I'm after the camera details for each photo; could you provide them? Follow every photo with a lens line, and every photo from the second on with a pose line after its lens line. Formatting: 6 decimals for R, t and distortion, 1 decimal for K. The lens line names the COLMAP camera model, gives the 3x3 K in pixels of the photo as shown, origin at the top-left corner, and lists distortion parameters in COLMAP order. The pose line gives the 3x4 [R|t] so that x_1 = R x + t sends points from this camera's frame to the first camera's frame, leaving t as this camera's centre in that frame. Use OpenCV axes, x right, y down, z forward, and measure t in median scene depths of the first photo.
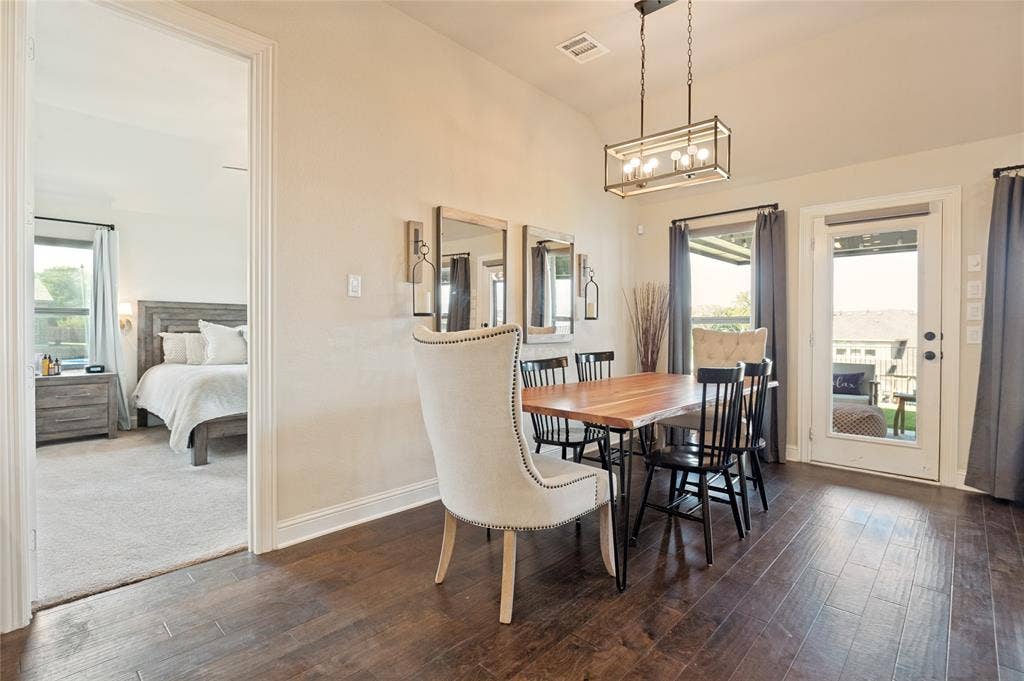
lens RADIAL K [[489.4, 0, 511.3], [0, 489.4, 337.7], [0, 0, 1]] dist [-0.009303, 0.000039]
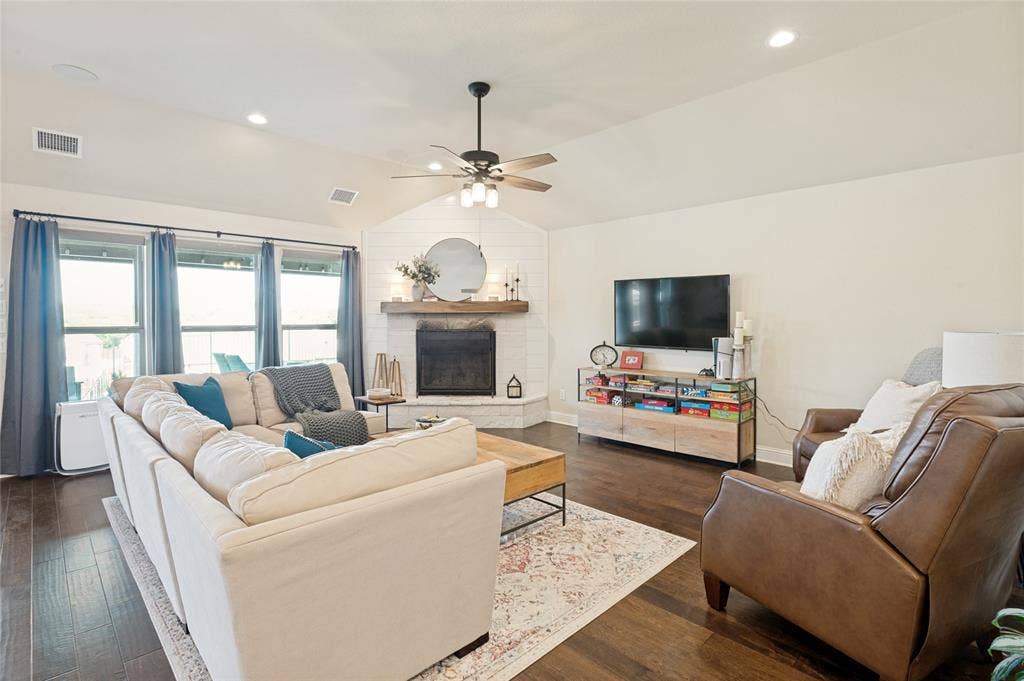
lens RADIAL K [[489.8, 0, 507.3], [0, 489.8, 324.9], [0, 0, 1]] dist [-0.015045, 0.000144]
pose [[0.031646, -0.012479, 0.999421, -0.136437], [0.014272, 0.999826, 0.012032, -0.040279], [-0.999397, 0.013883, 0.031818, -0.208319]]
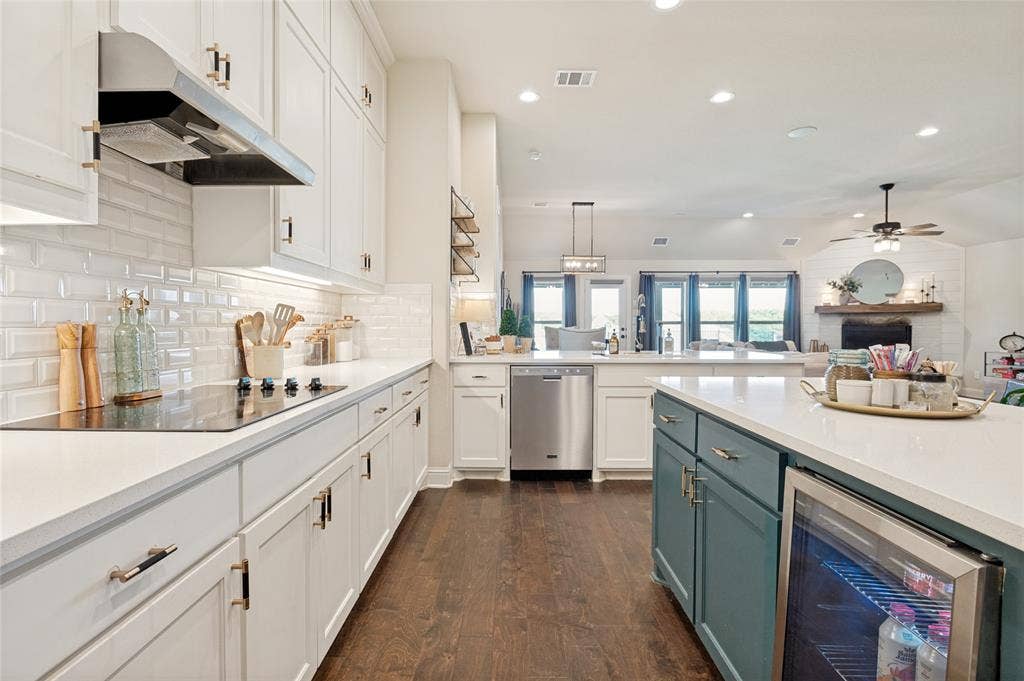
lens RADIAL K [[484.4, 0, 515.0], [0, 484.4, 332.6], [0, 0, 1]] dist [-0.001680, -0.000728]
pose [[0.719406, -0.014042, 0.694447, -1.144305], [0.011242, 0.999900, 0.008572, -0.011837], [-0.694498, 0.001640, 0.719492, -0.411530]]
